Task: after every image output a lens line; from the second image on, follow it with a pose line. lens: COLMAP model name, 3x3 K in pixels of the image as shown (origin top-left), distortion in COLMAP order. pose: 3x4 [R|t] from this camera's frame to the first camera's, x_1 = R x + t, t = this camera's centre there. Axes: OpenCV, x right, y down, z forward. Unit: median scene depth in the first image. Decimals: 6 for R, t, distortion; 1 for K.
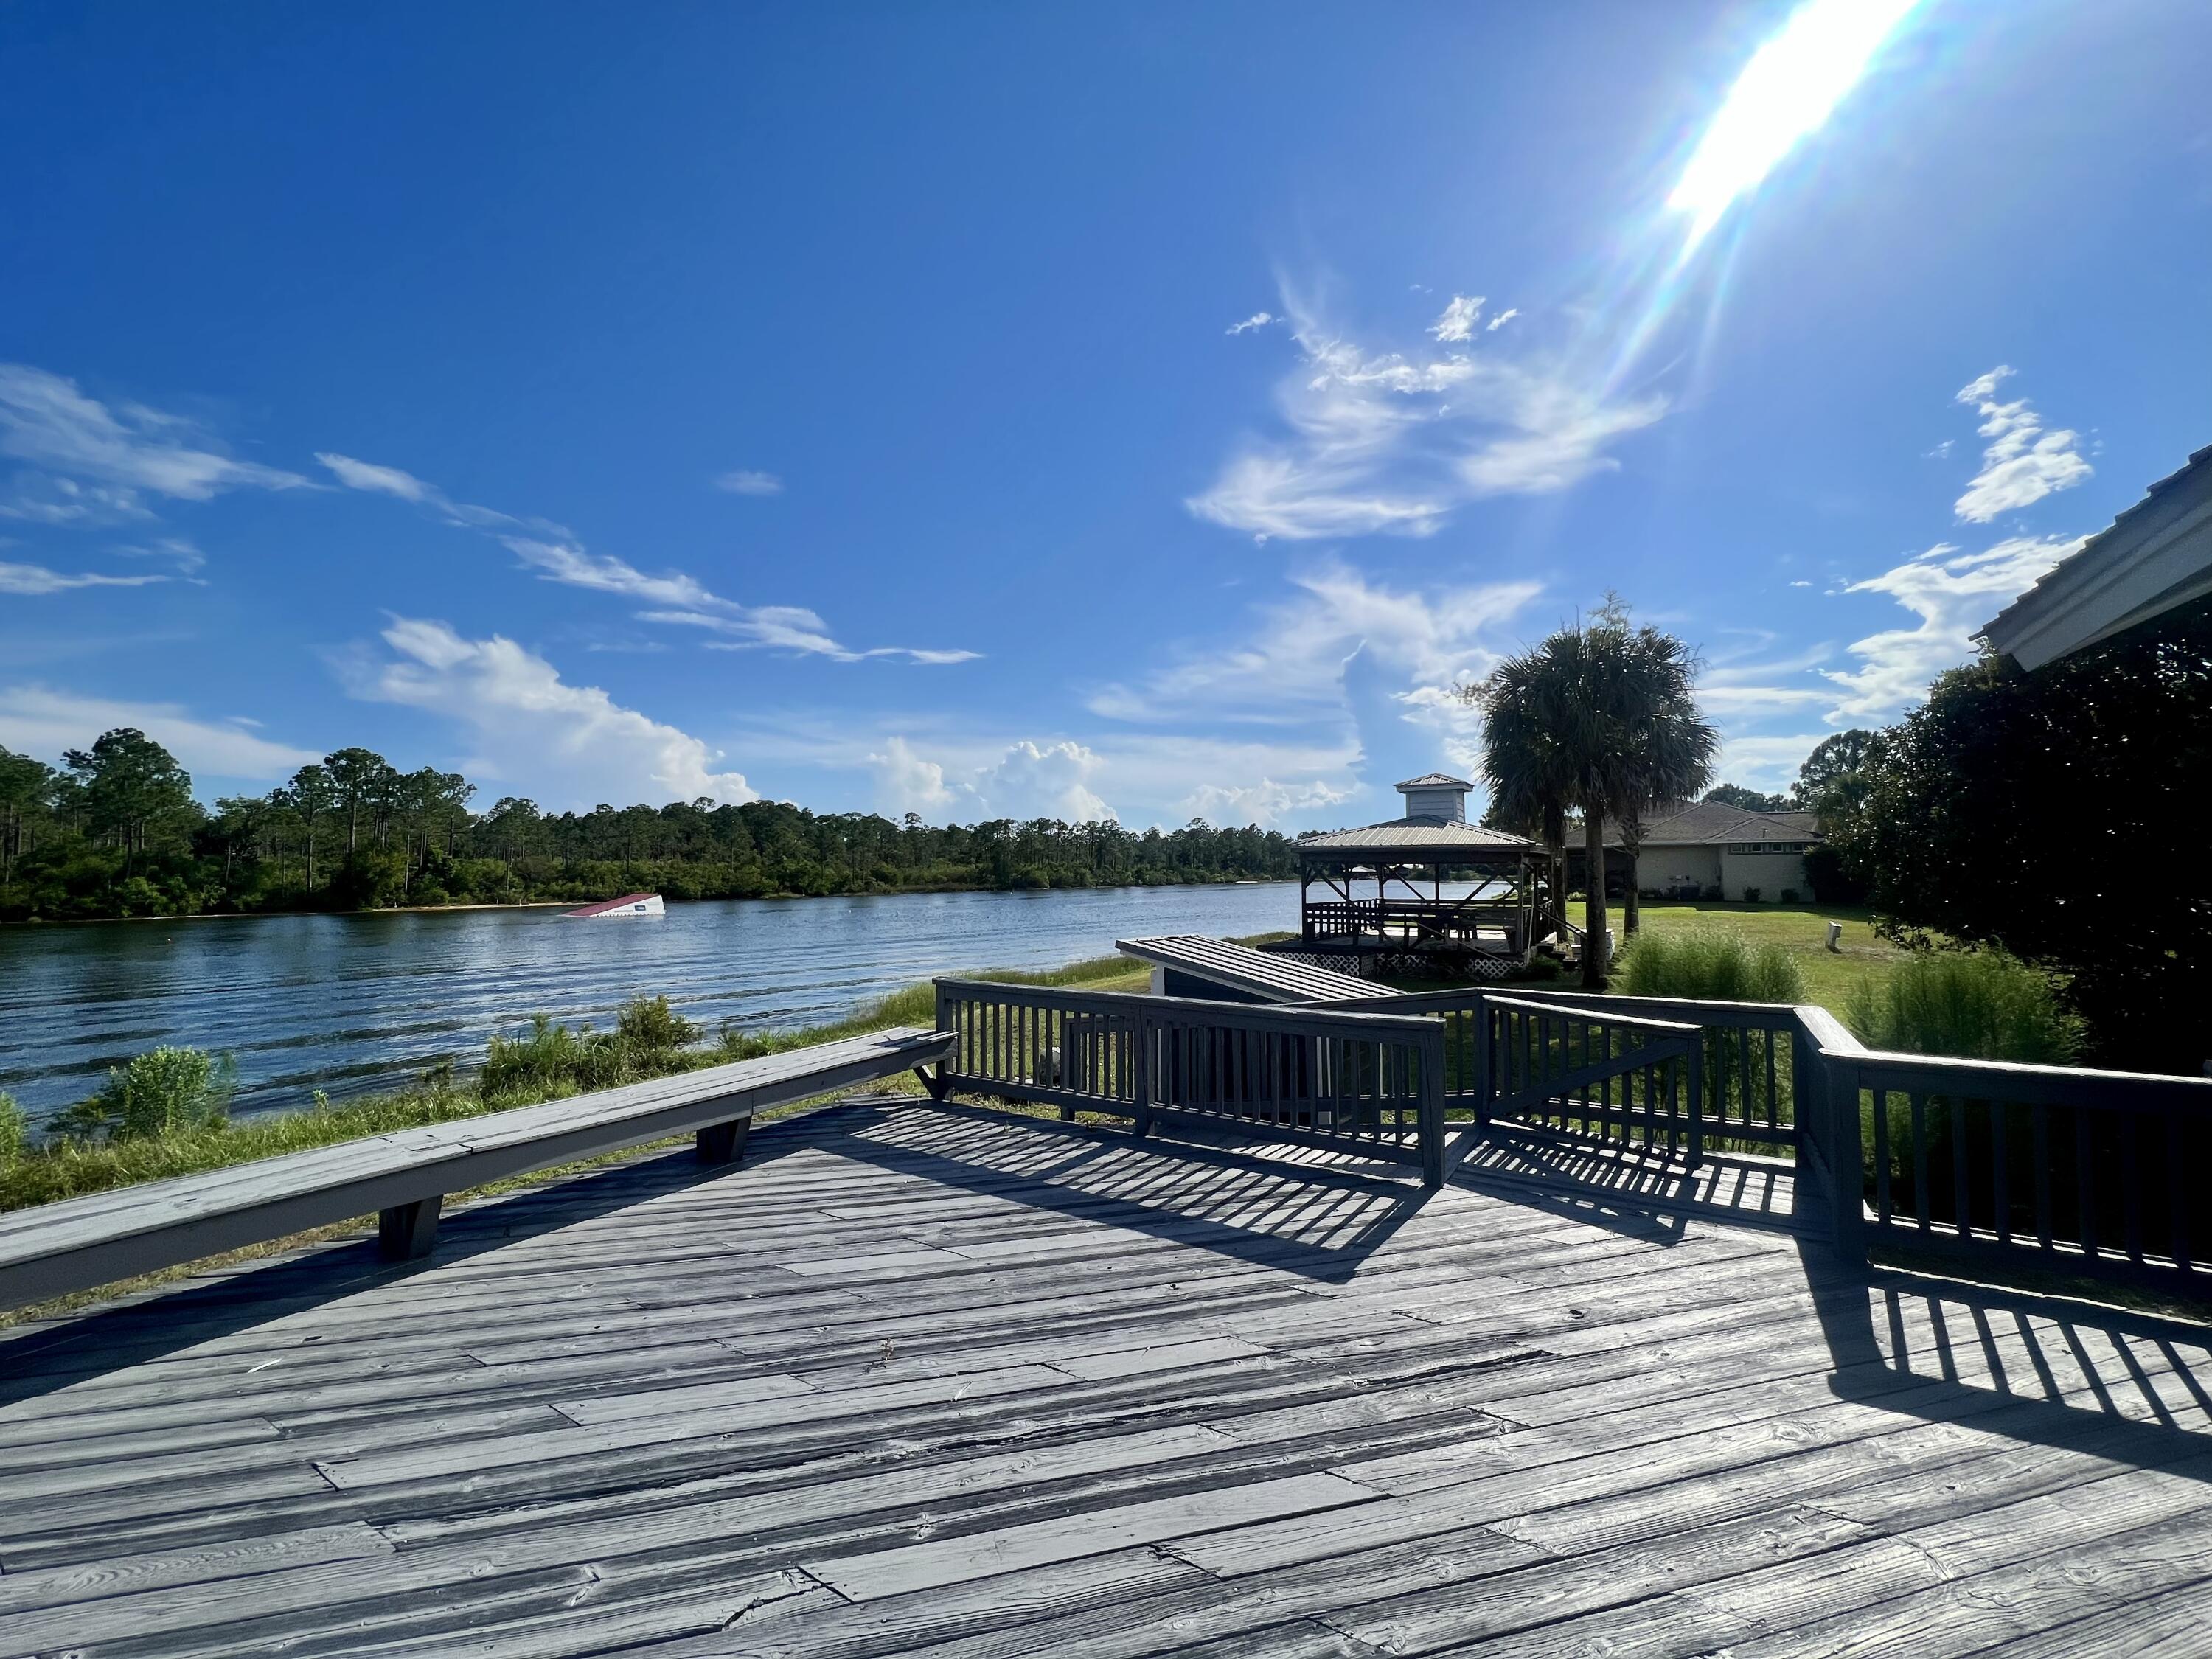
lens RADIAL K [[897.0, 0, 1104.8], [0, 897.0, 823.7], [0, 0, 1]] dist [0.000787, 0.000326]
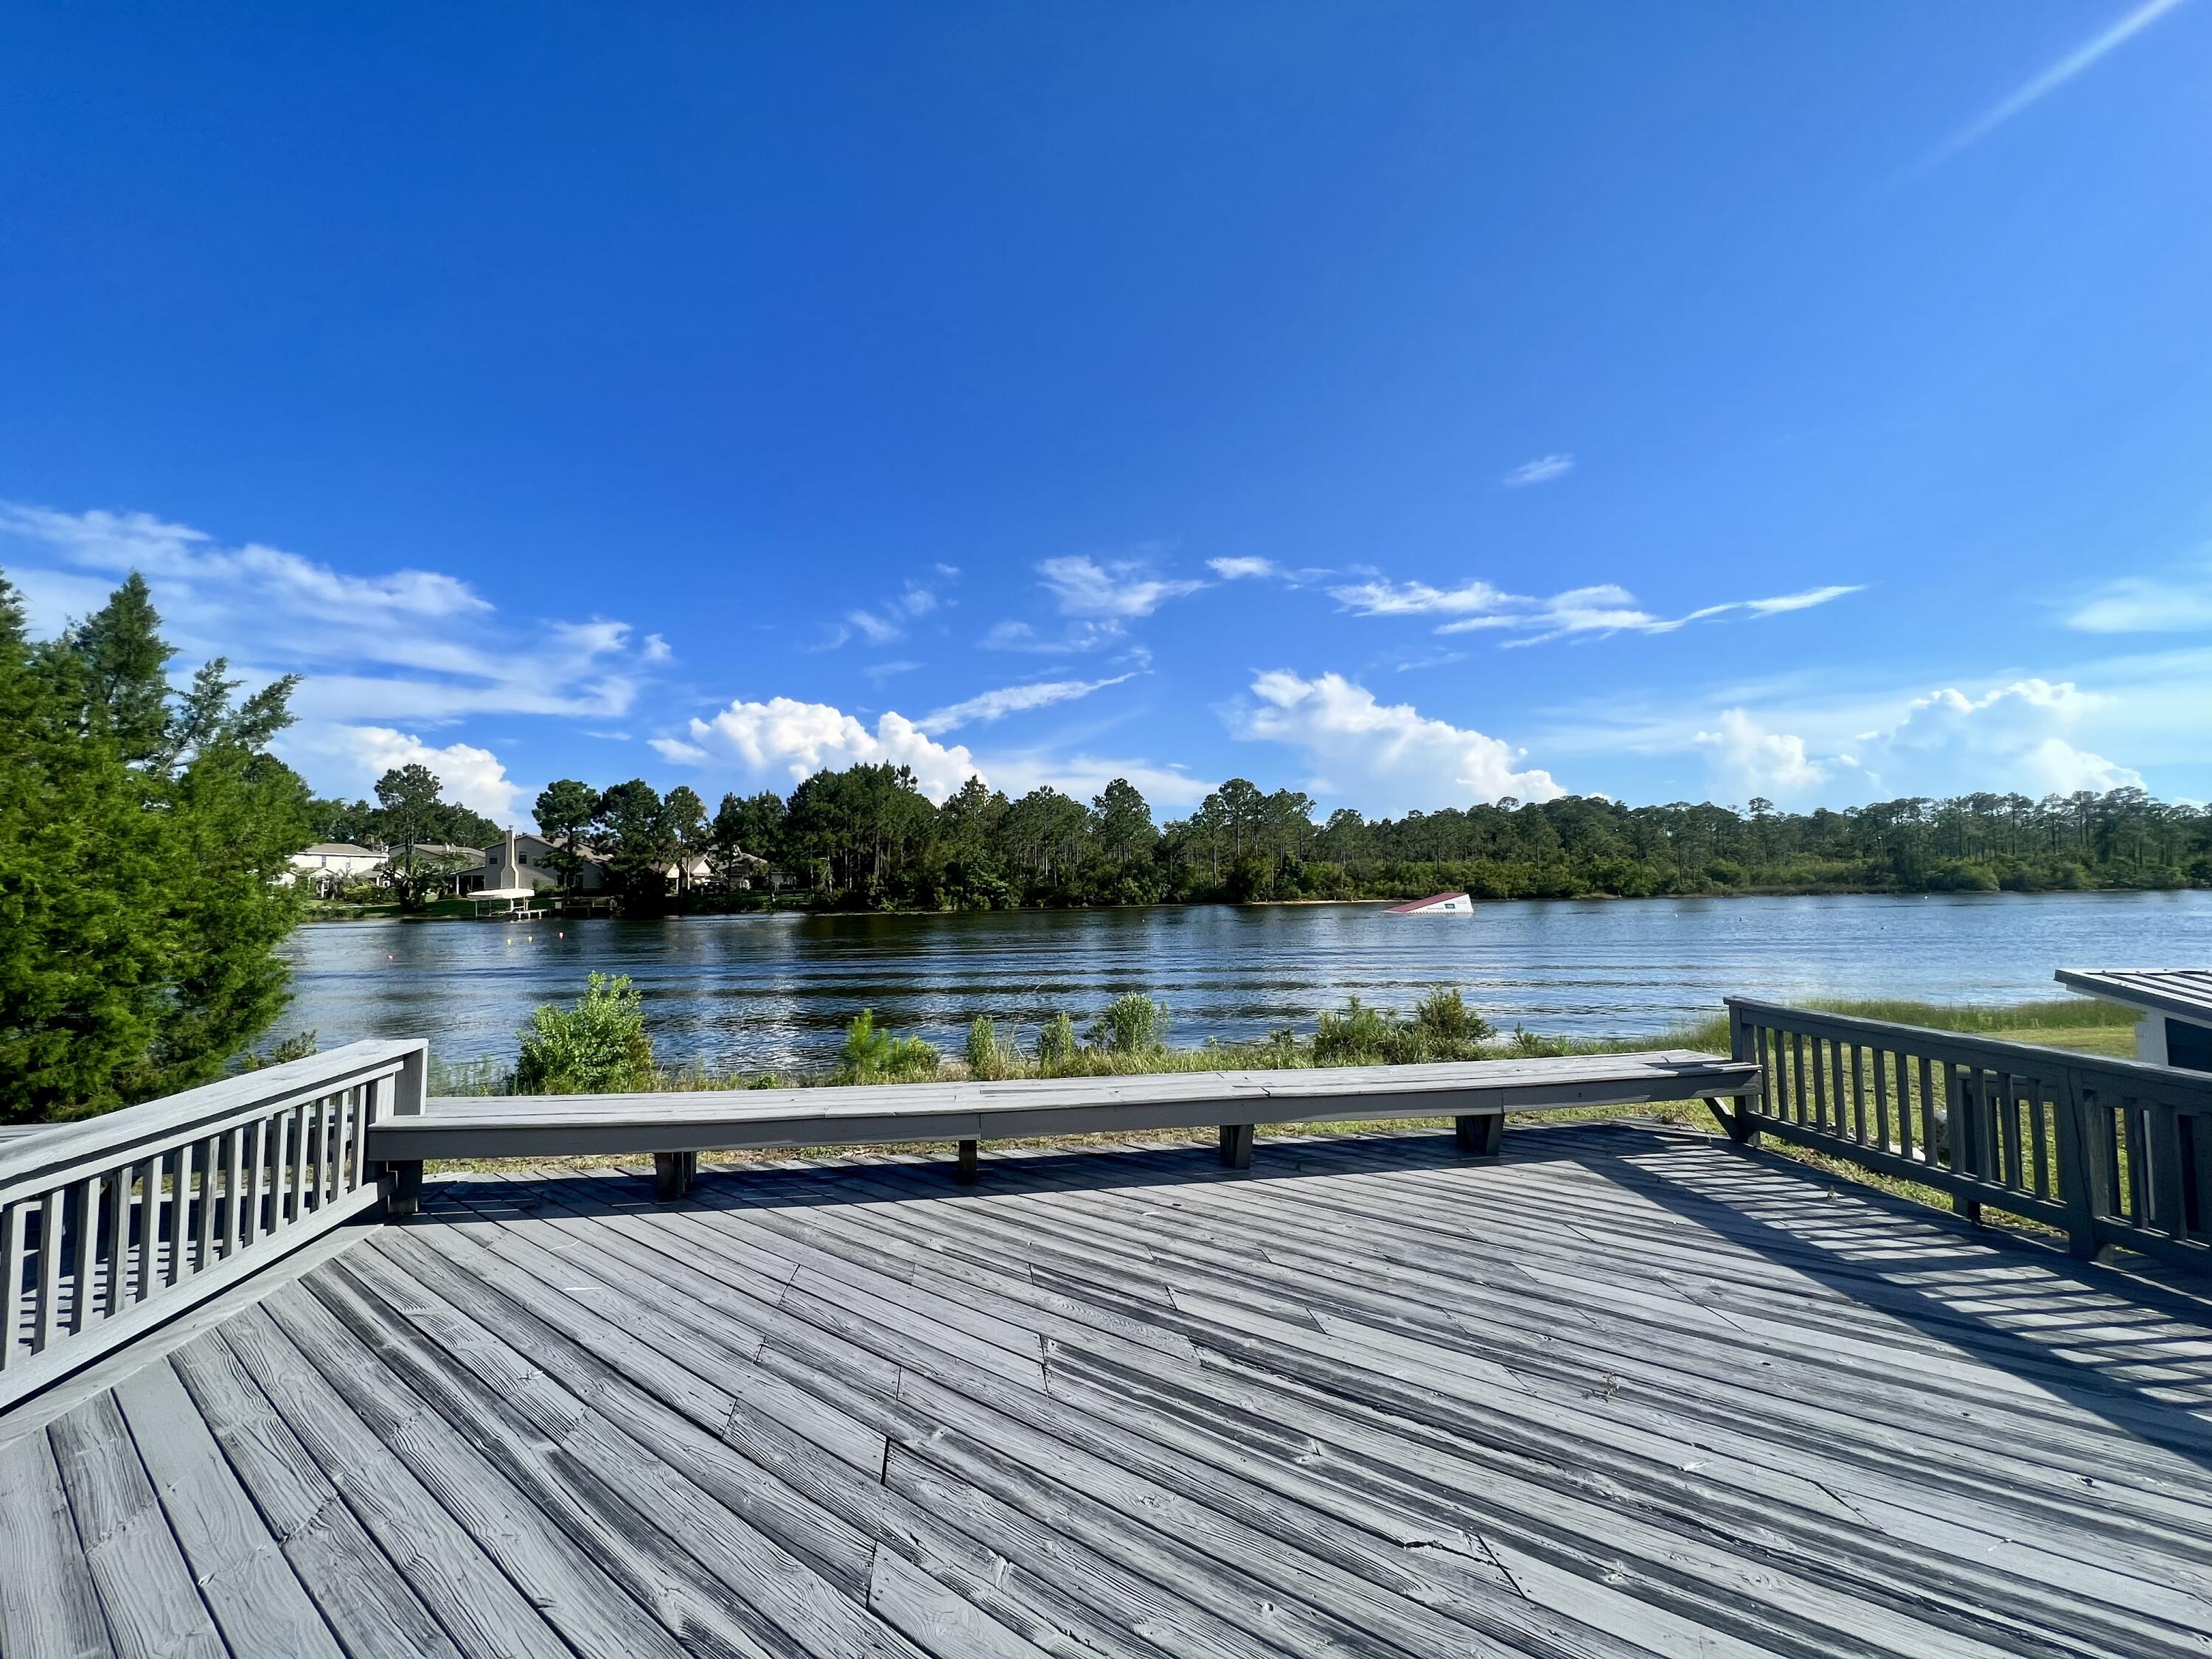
lens RADIAL K [[897.0, 0, 1099.2], [0, 897.0, 821.6], [0, 0, 1]] dist [0.000787, 0.000326]
pose [[0.648705, -0.049228, -0.759446, 0.019030], [0.048549, 0.998550, -0.023258, -0.000927], [0.759490, -0.021782, 0.650155, -0.000816]]
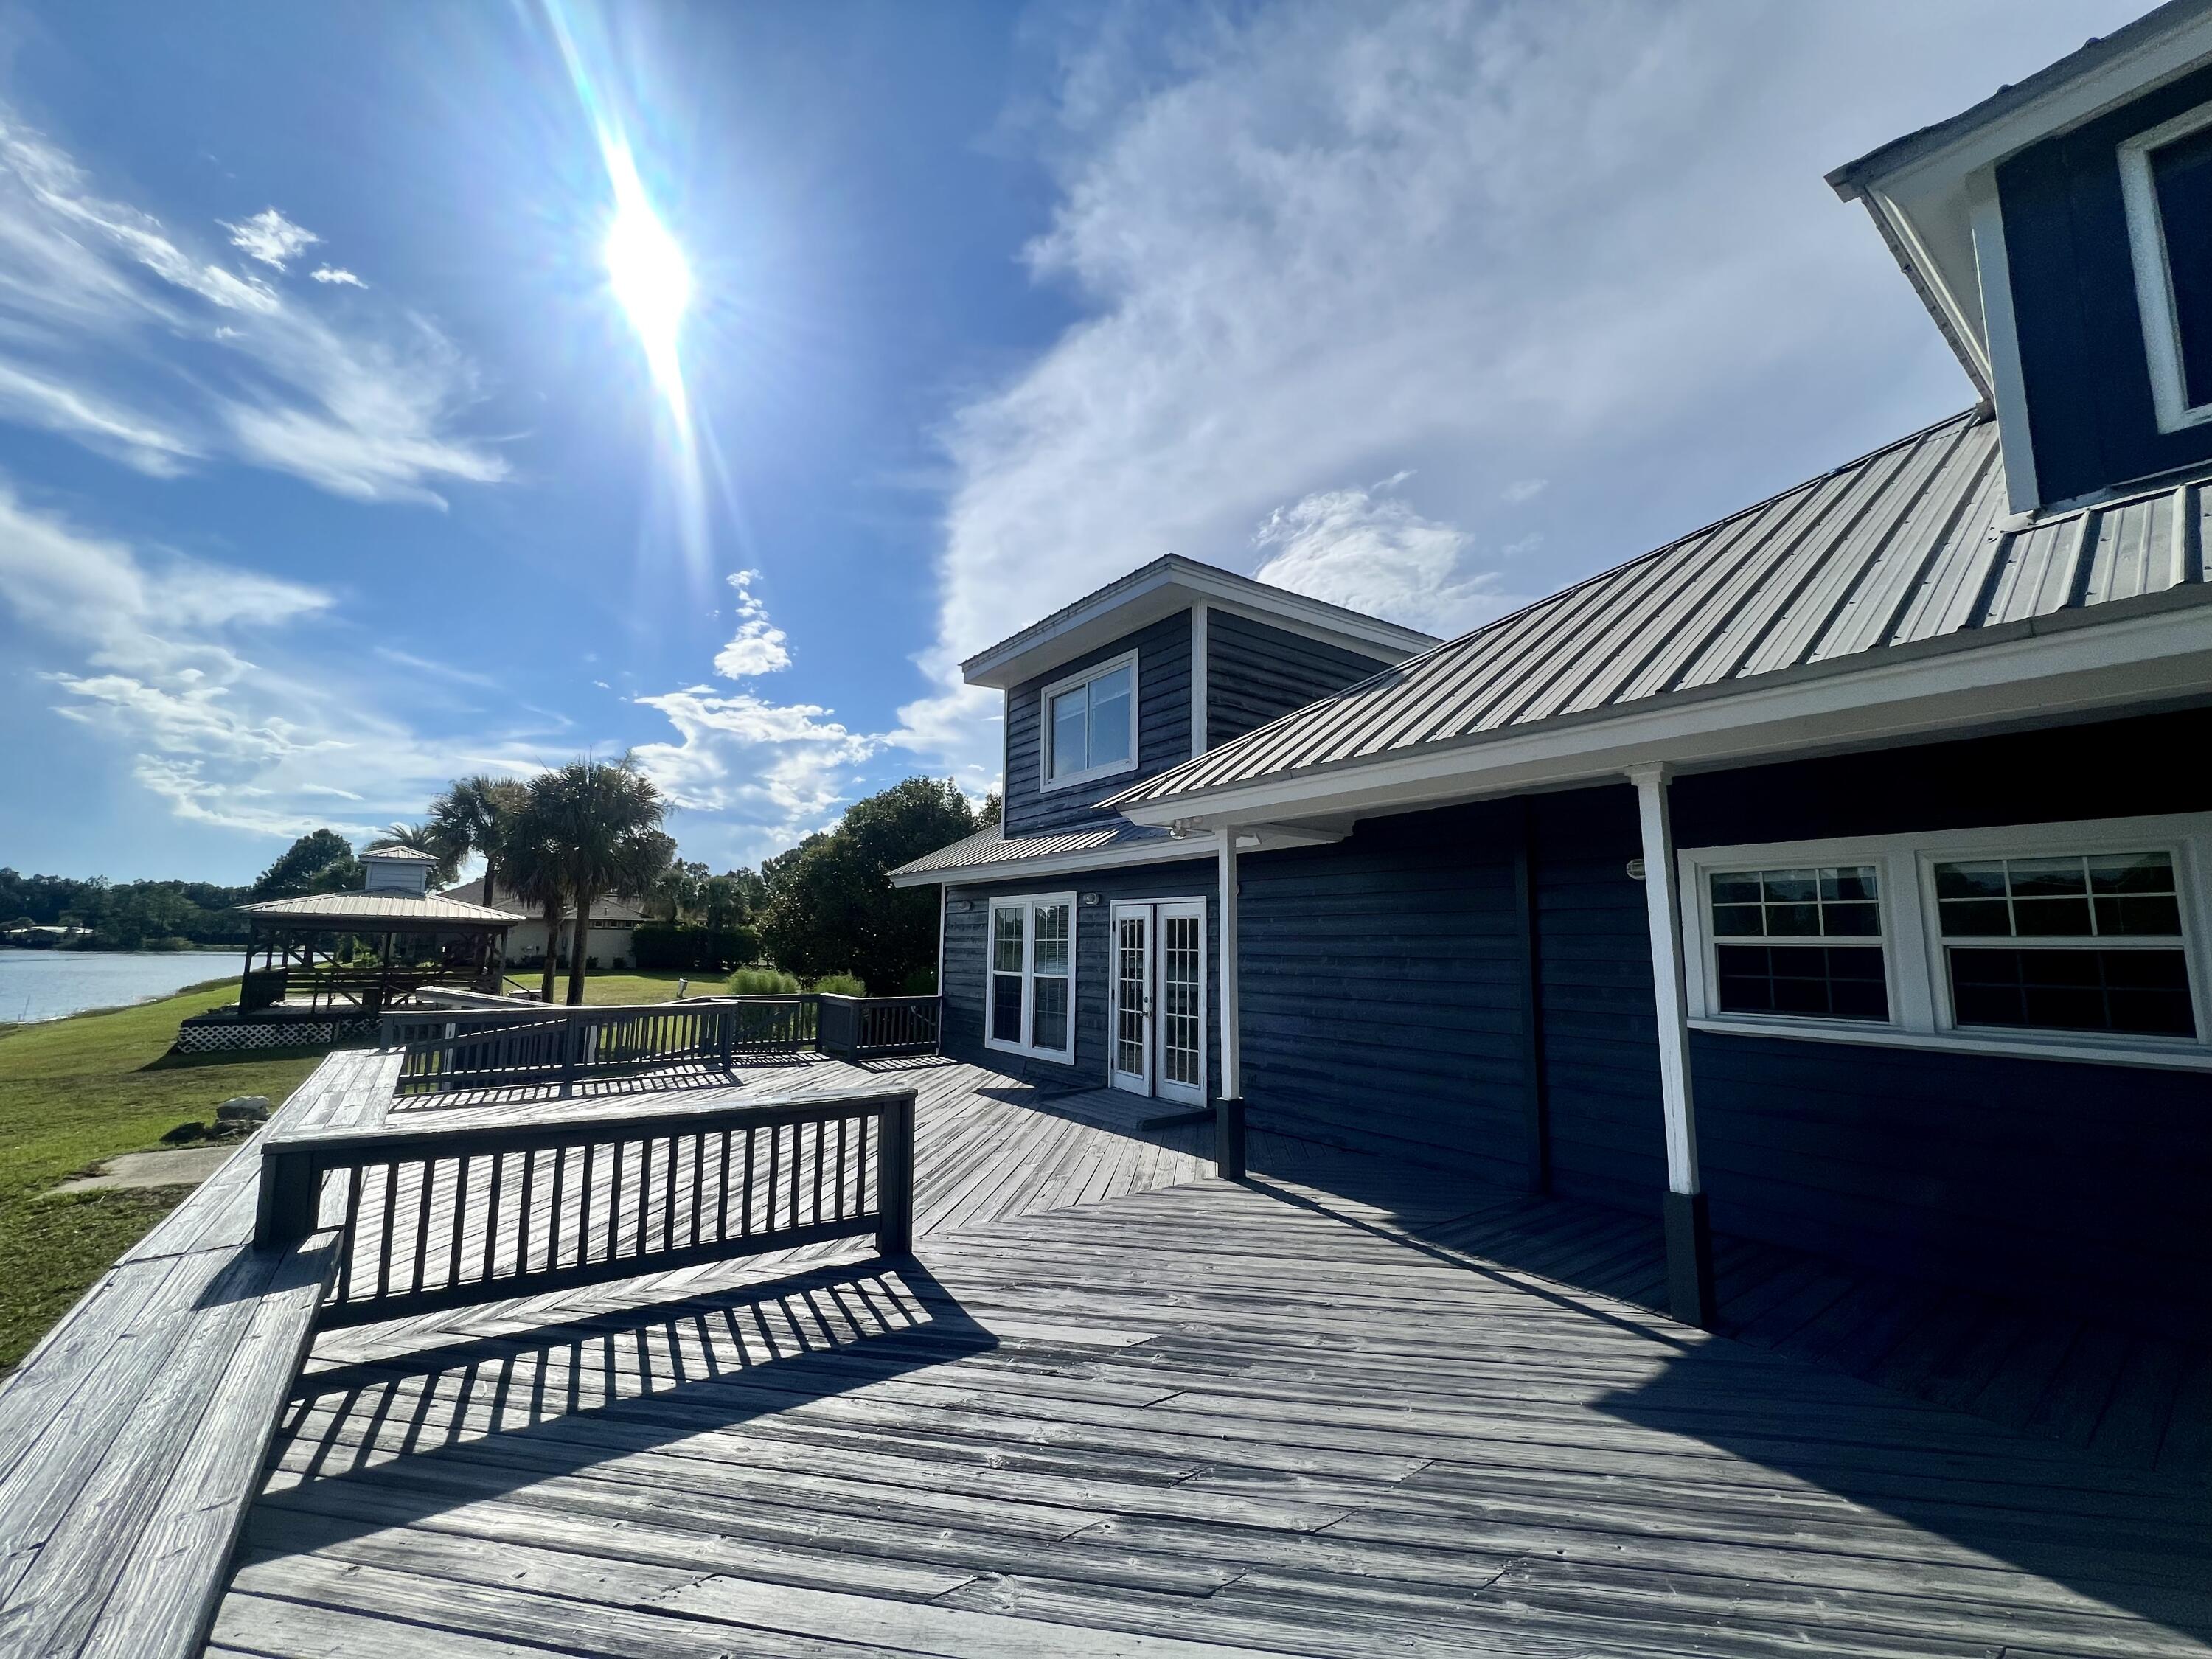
lens RADIAL K [[897.0, 0, 1100.5], [0, 897.0, 841.8], [0, 0, 1]] dist [0.000787, 0.000326]
pose [[0.341512, 0.113803, 0.932962, -0.229698], [-0.060403, 0.993248, -0.099046, 0.010016], [-0.937934, -0.022529, 0.346081, 0.164959]]
